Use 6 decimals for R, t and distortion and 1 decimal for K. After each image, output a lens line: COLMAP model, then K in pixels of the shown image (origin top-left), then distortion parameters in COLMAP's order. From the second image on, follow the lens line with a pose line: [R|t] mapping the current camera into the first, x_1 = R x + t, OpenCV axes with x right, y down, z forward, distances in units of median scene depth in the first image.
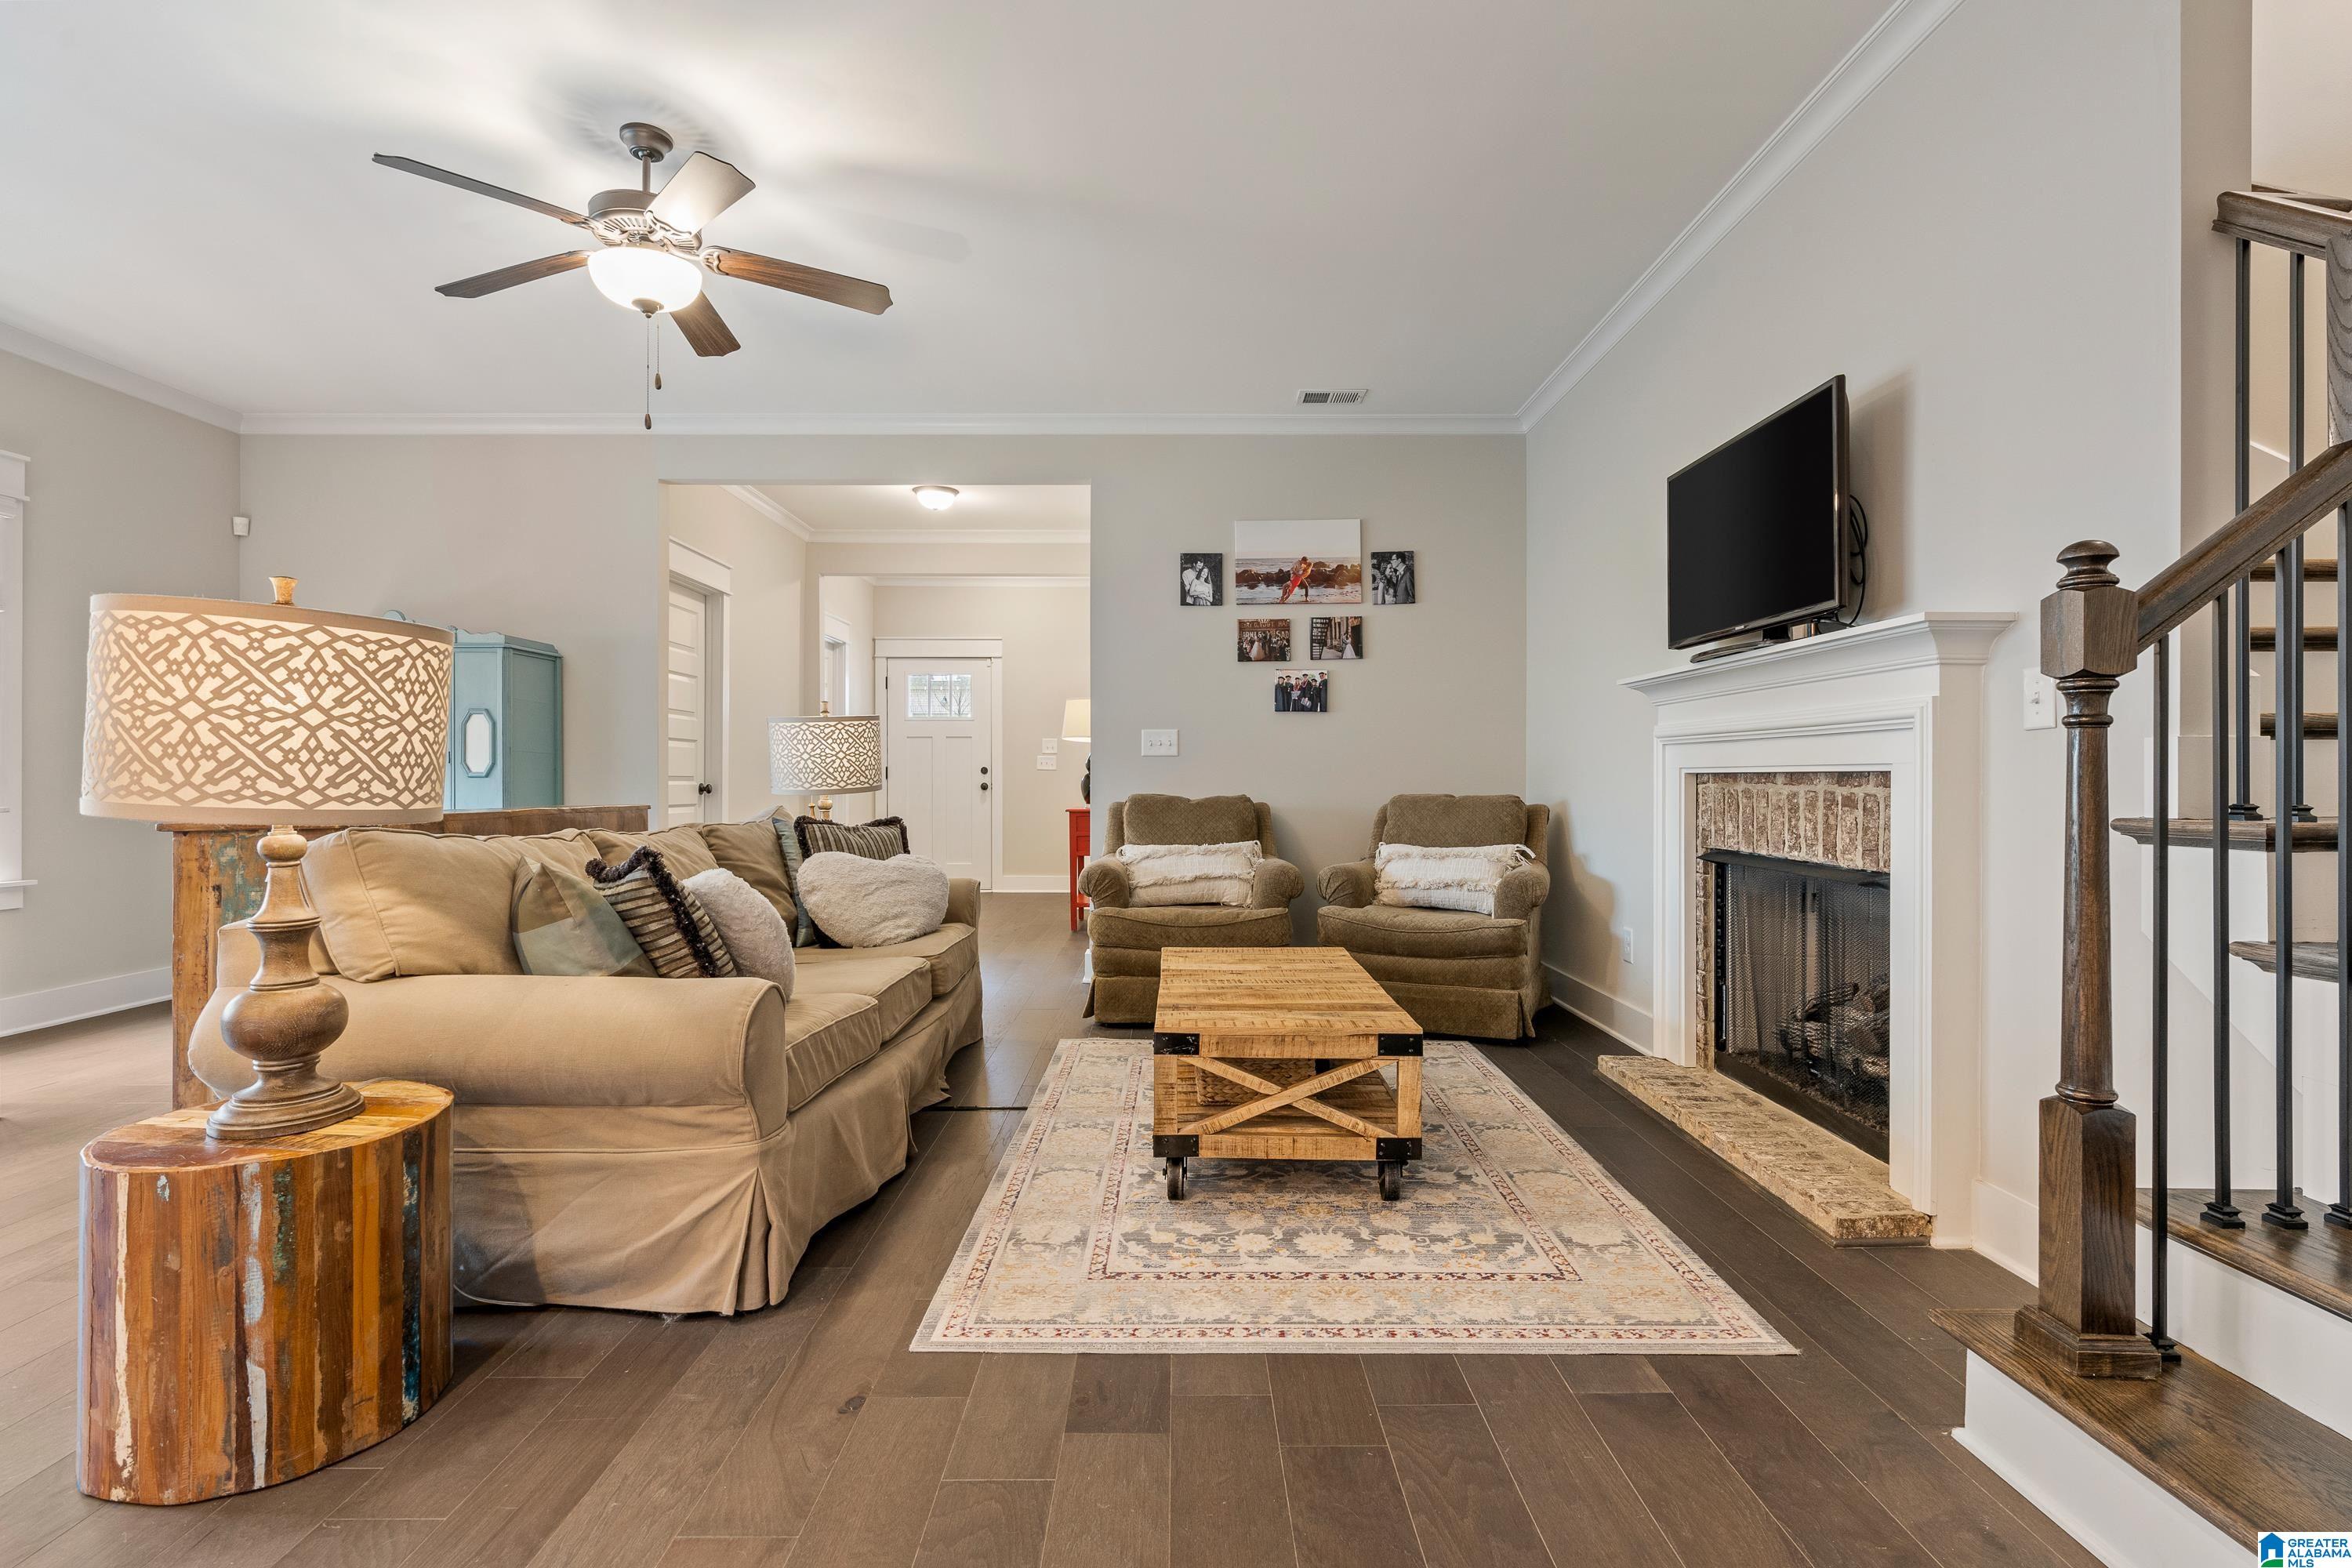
lens RADIAL K [[1132.0, 0, 1179.5], [0, 1132.0, 773.4], [0, 0, 1]] dist [-0.002238, -0.000097]
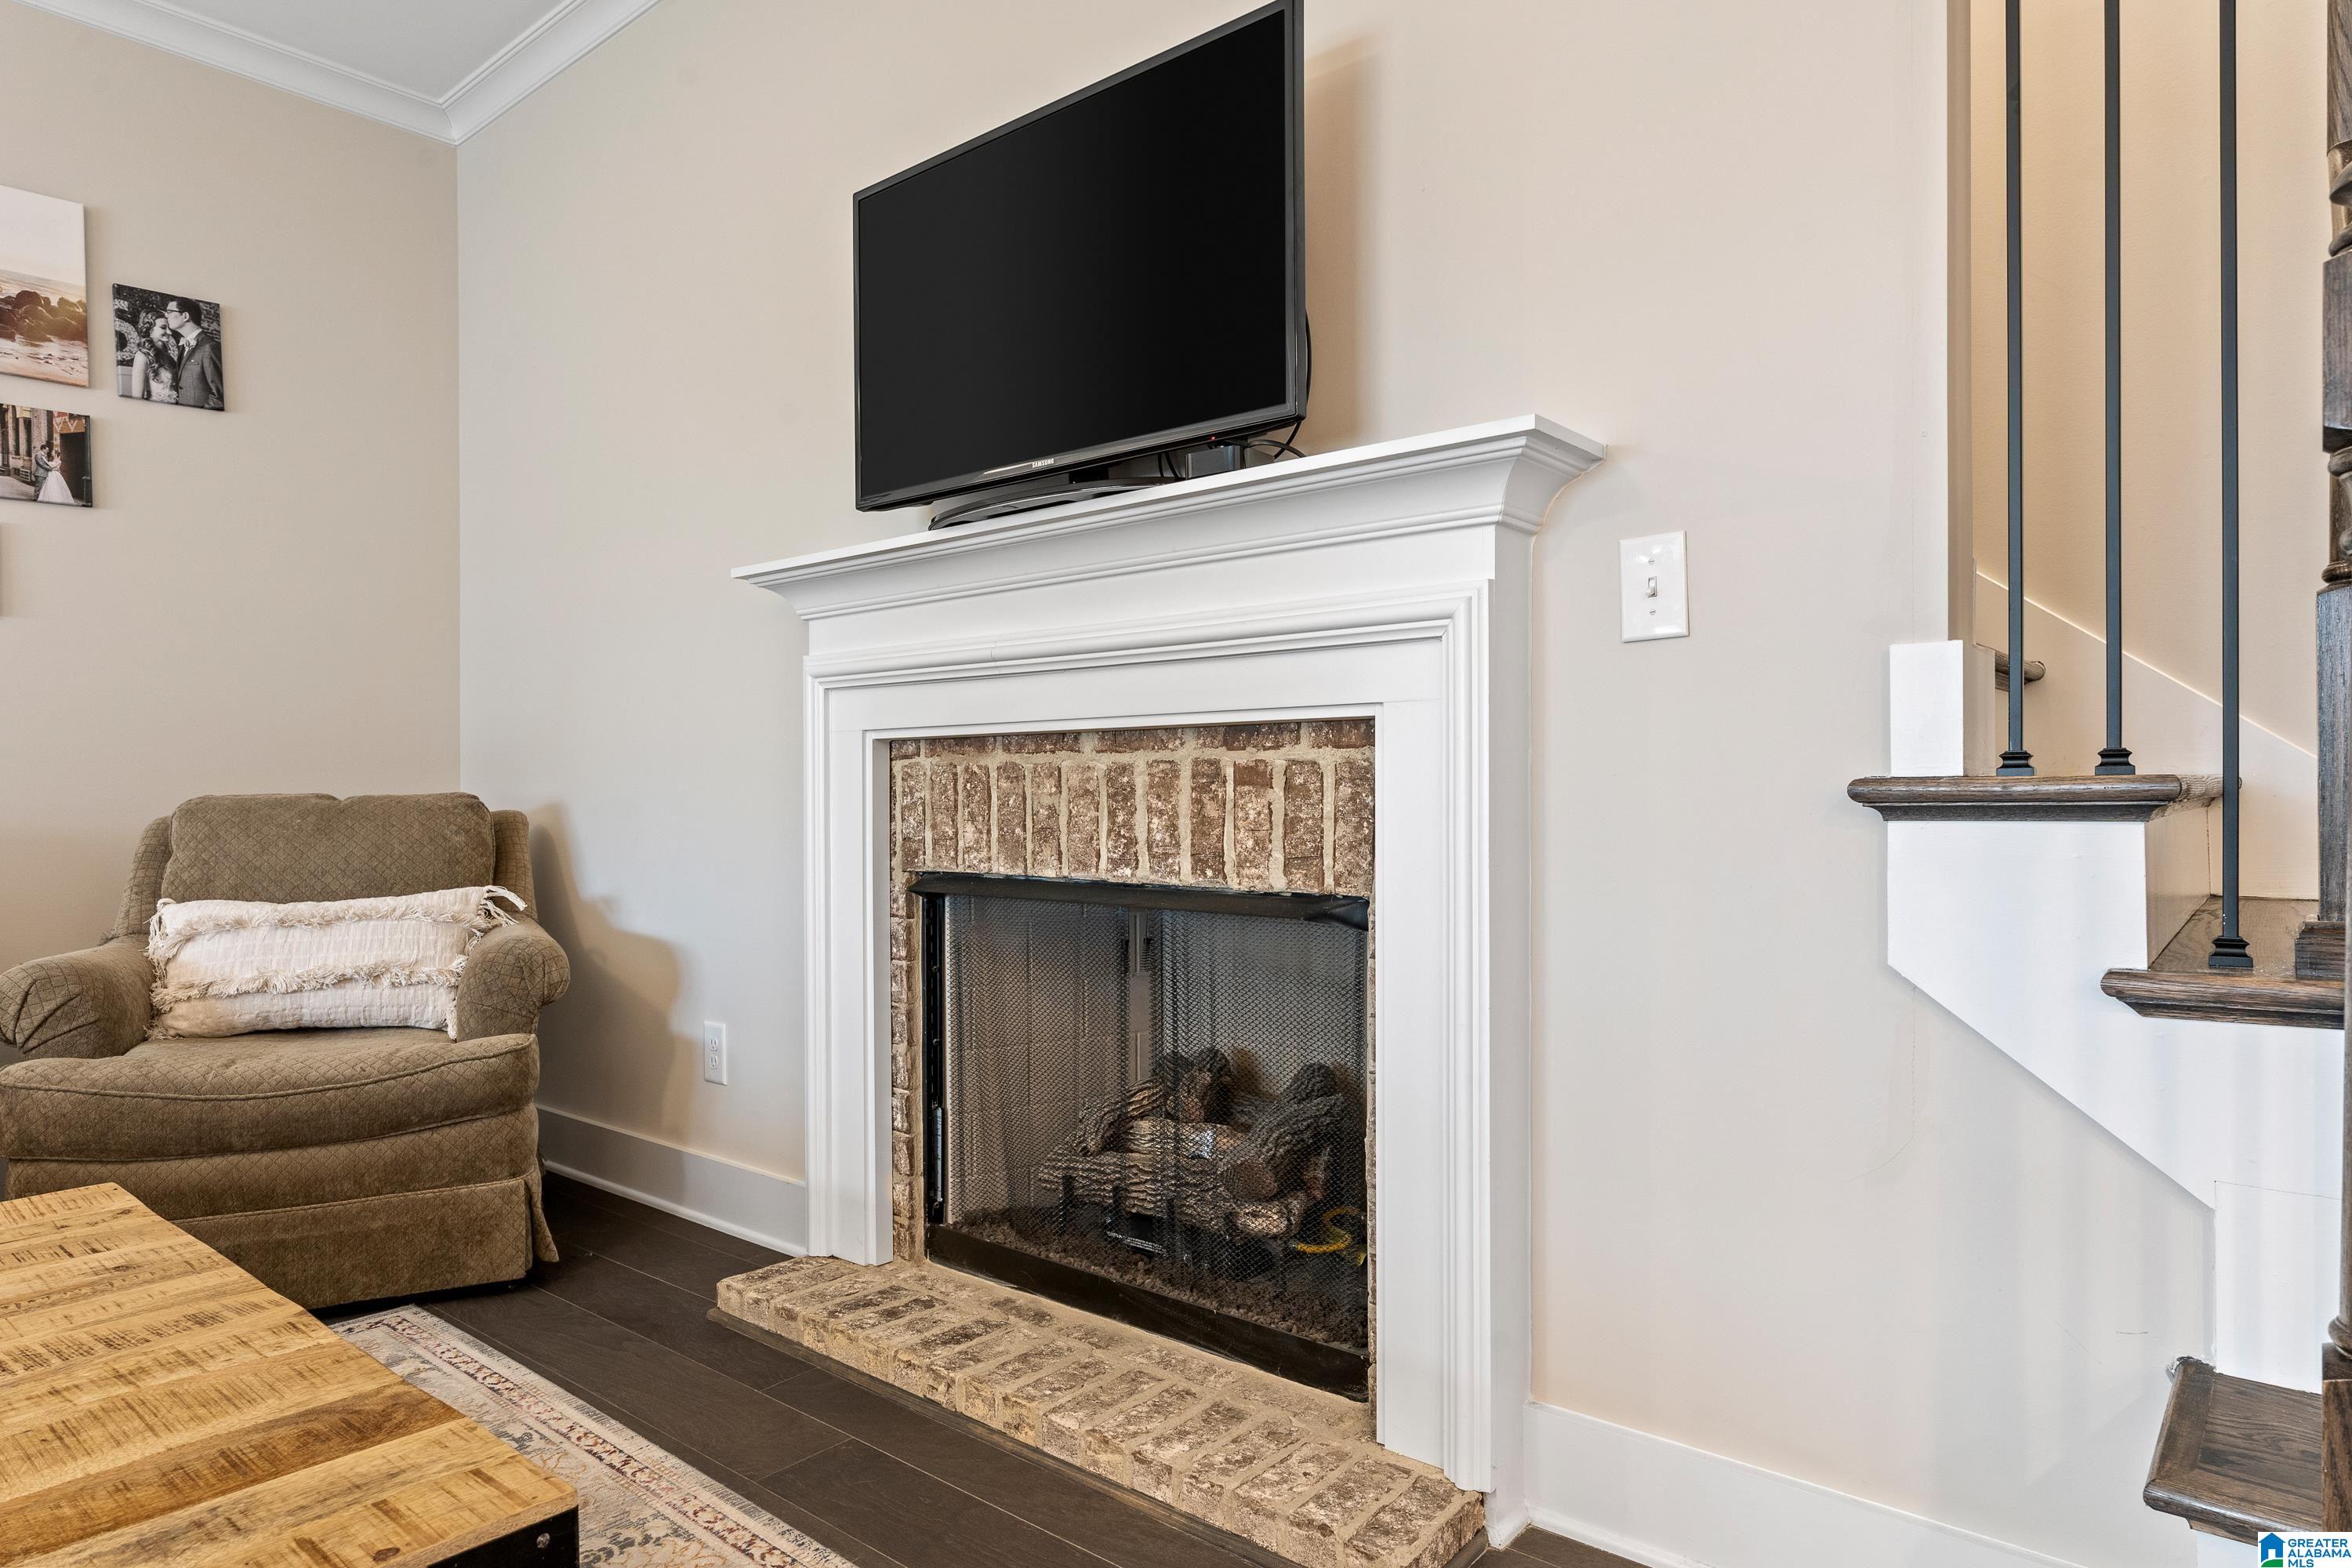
lens RADIAL K [[1378.4, 0, 1182.1], [0, 1378.4, 796.2], [0, 0, 1]] dist [-0.005656, 0.002704]
pose [[0.644080, -0.008805, 0.764908, 0.025732], [0.004588, 0.999960, 0.007647, 0.023206], [-0.764945, -0.001416, 0.644094, 0.449081]]
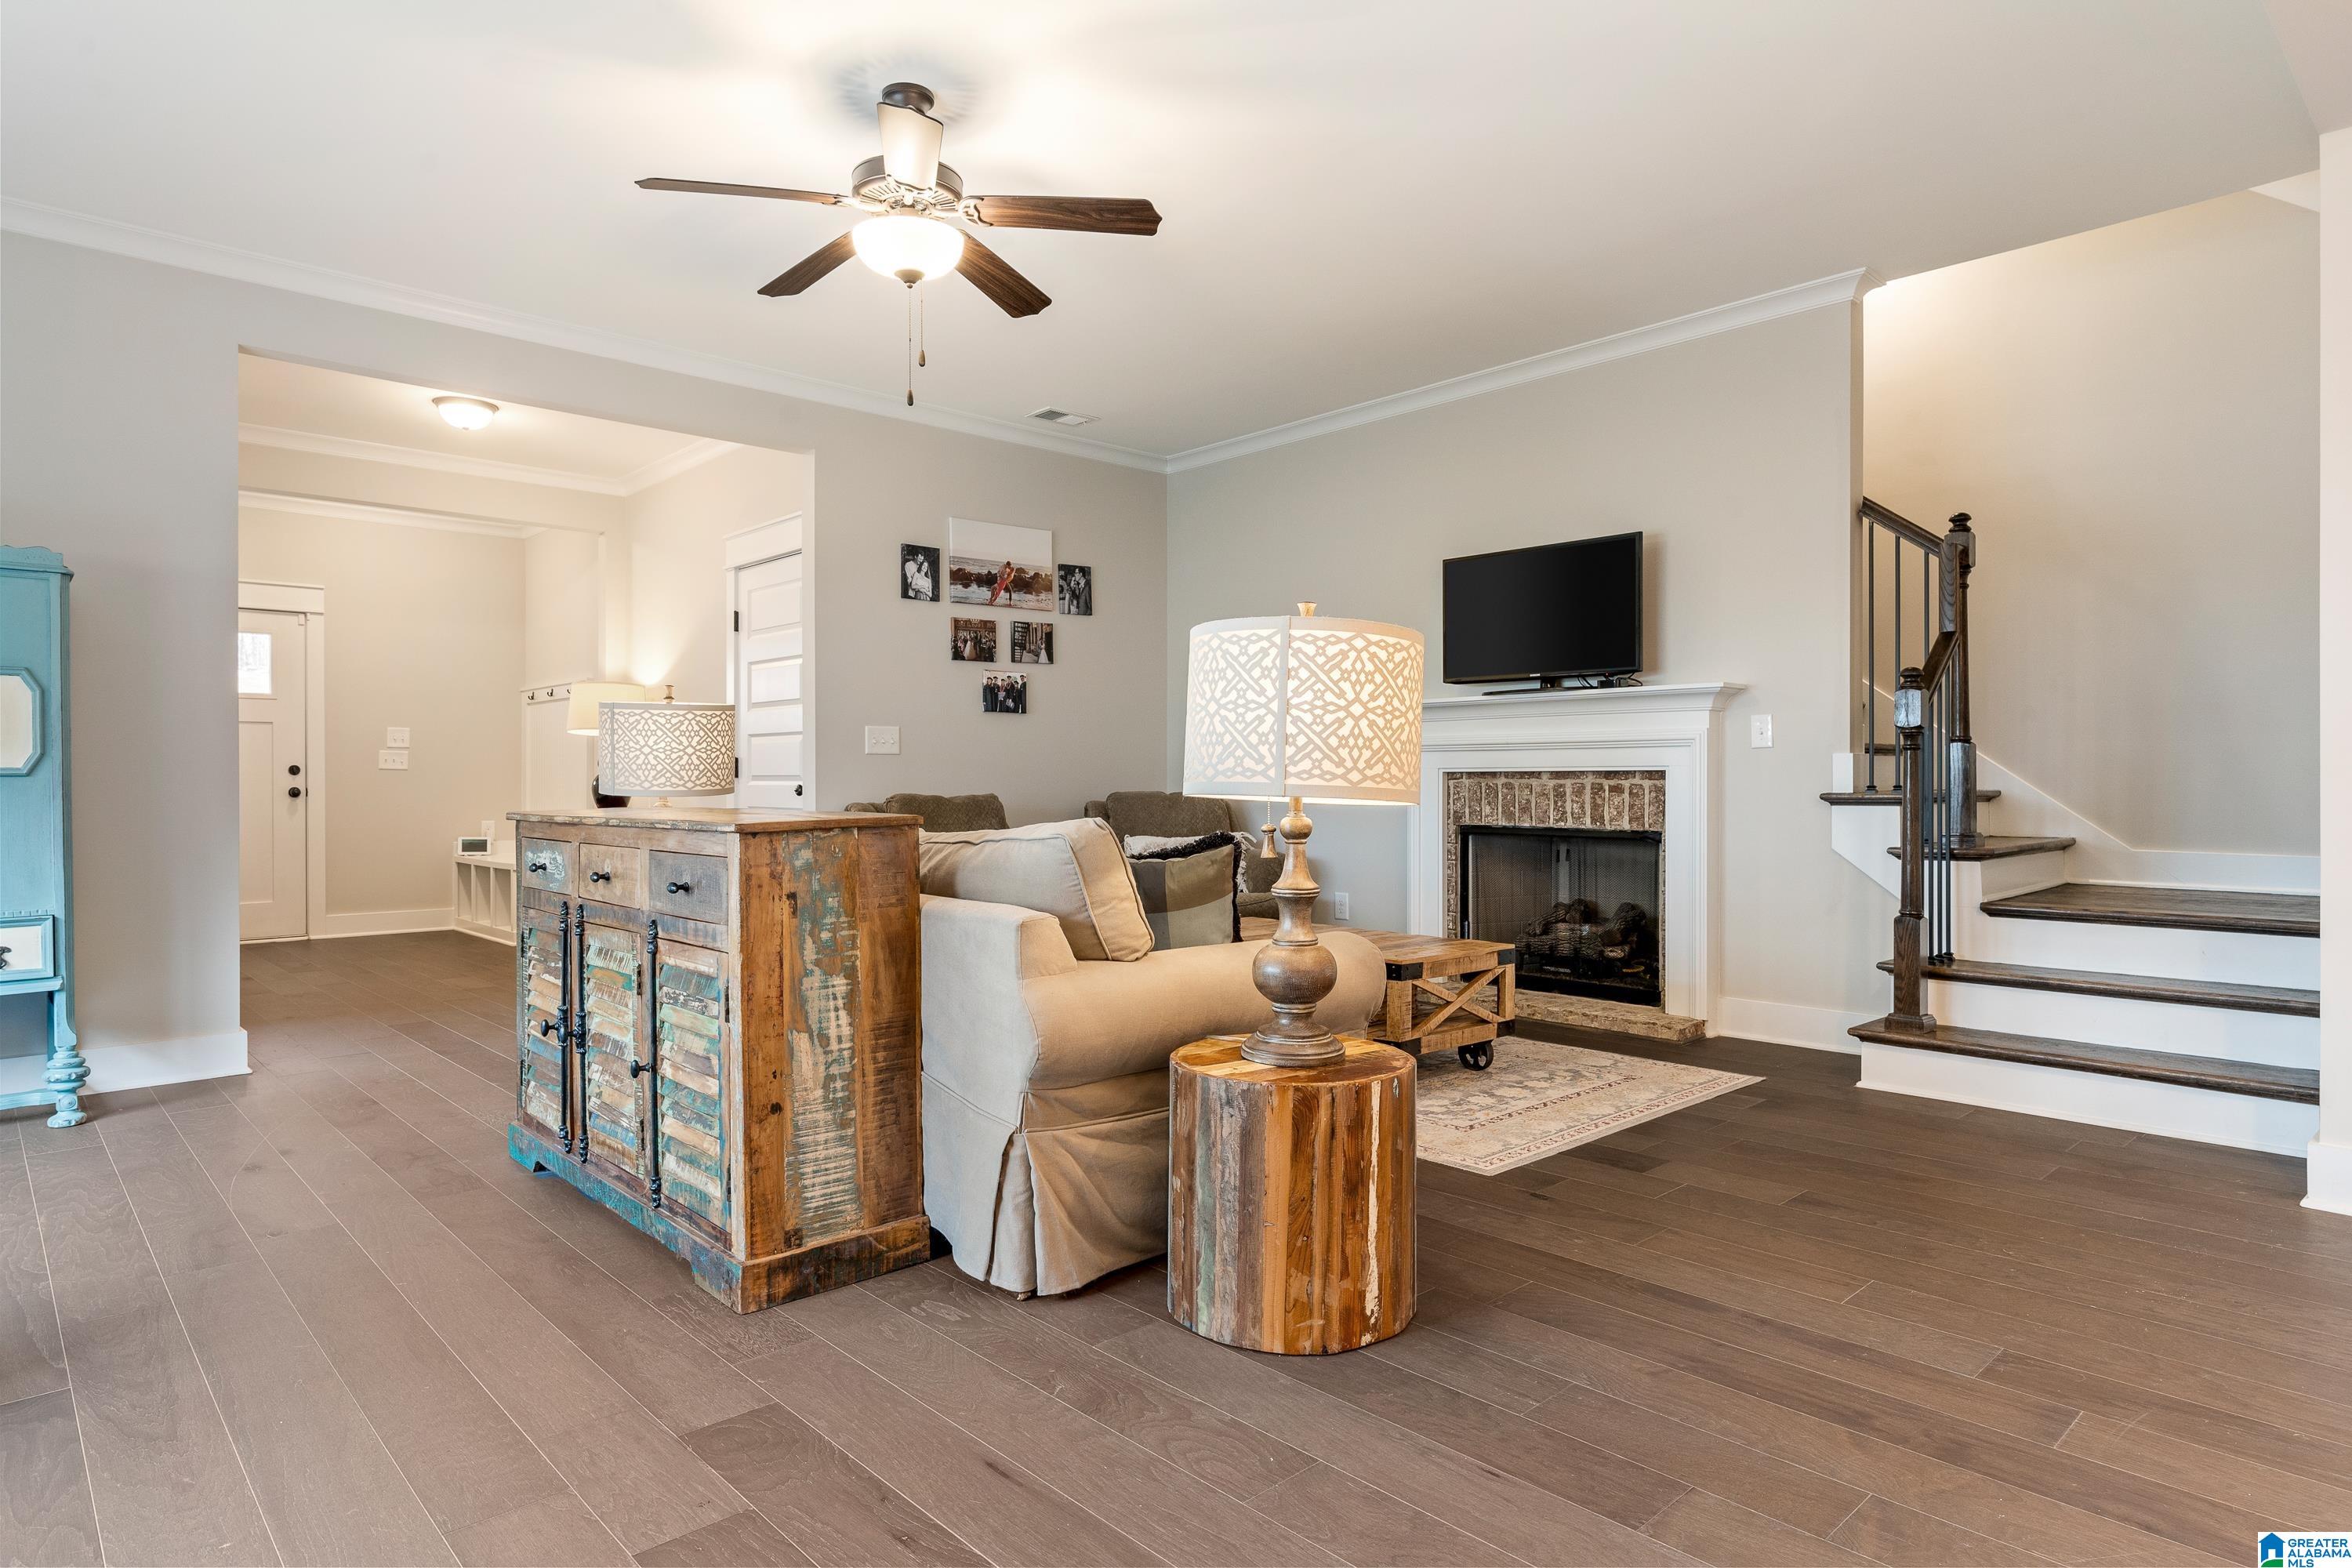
lens RADIAL K [[1317.2, 0, 1176.0], [0, 1317.2, 784.0], [0, 0, 1]] dist [-0.007100, -0.000197]
pose [[0.735677, -0.003630, 0.677322, -0.897034], [0.000254, 0.999987, 0.005084, 0.006177], [-0.677332, -0.003568, 0.735669, 0.030428]]
